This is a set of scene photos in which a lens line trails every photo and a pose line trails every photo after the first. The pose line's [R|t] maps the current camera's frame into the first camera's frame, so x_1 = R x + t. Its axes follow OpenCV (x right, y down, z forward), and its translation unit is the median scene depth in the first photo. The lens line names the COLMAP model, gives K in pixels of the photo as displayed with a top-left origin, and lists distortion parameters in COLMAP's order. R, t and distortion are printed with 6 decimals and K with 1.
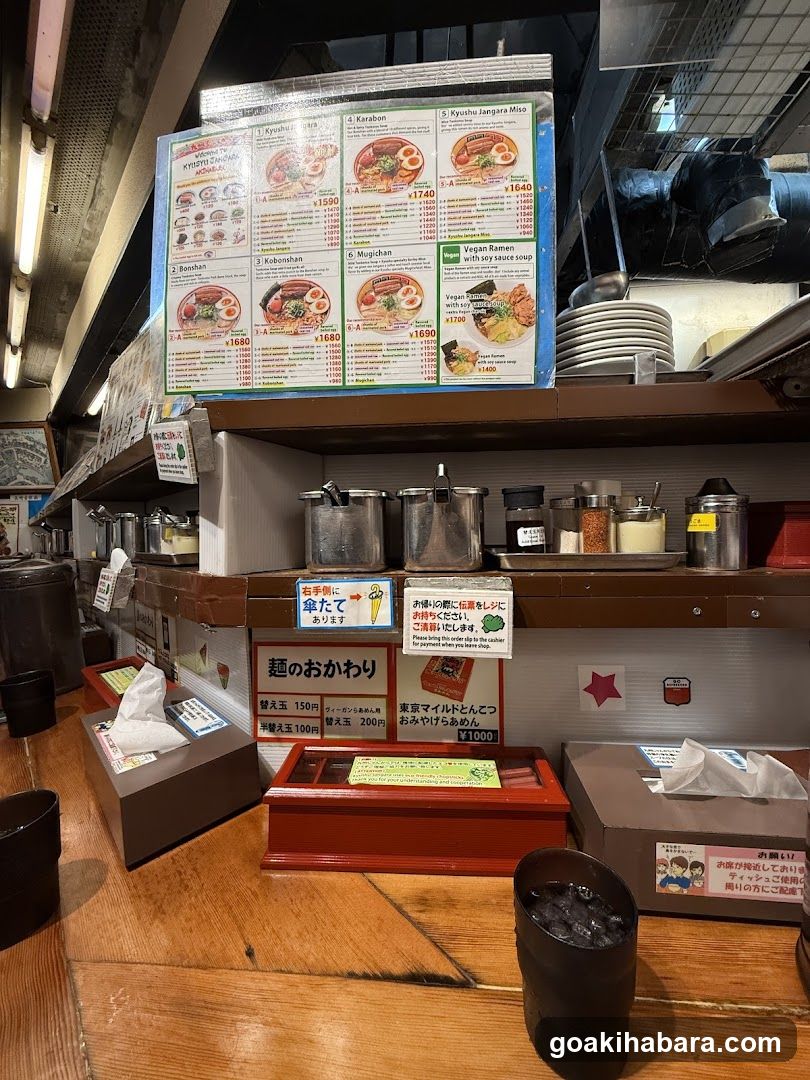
lens RADIAL K [[426.8, 0, 405.0], [0, 426.8, 540.0], [0, 0, 1]] dist [0.001150, -0.000017]
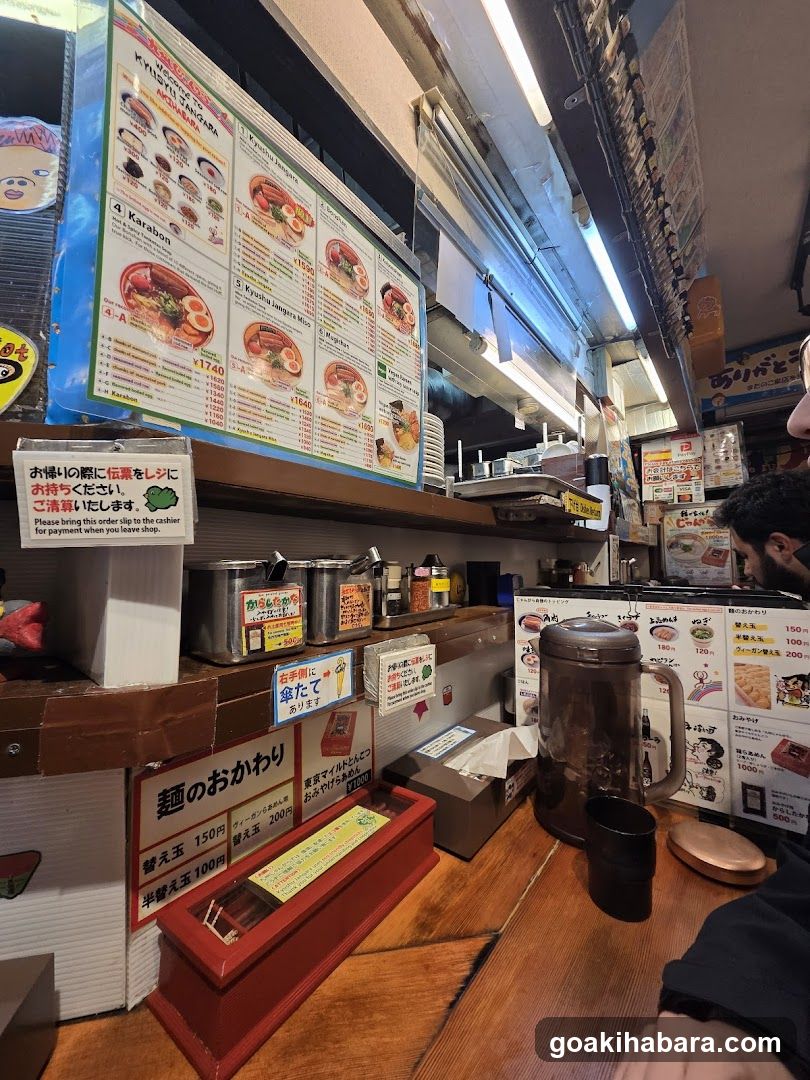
lens RADIAL K [[444.7, 0, 405.0], [0, 444.7, 540.0], [0, 0, 1]] dist [0.000731, 0.000126]
pose [[0.524753, 0.053916, 0.849546, -0.872020], [0.006346, 0.997717, -0.067240, -0.097962], [-0.851231, 0.040676, 0.523212, 0.299558]]
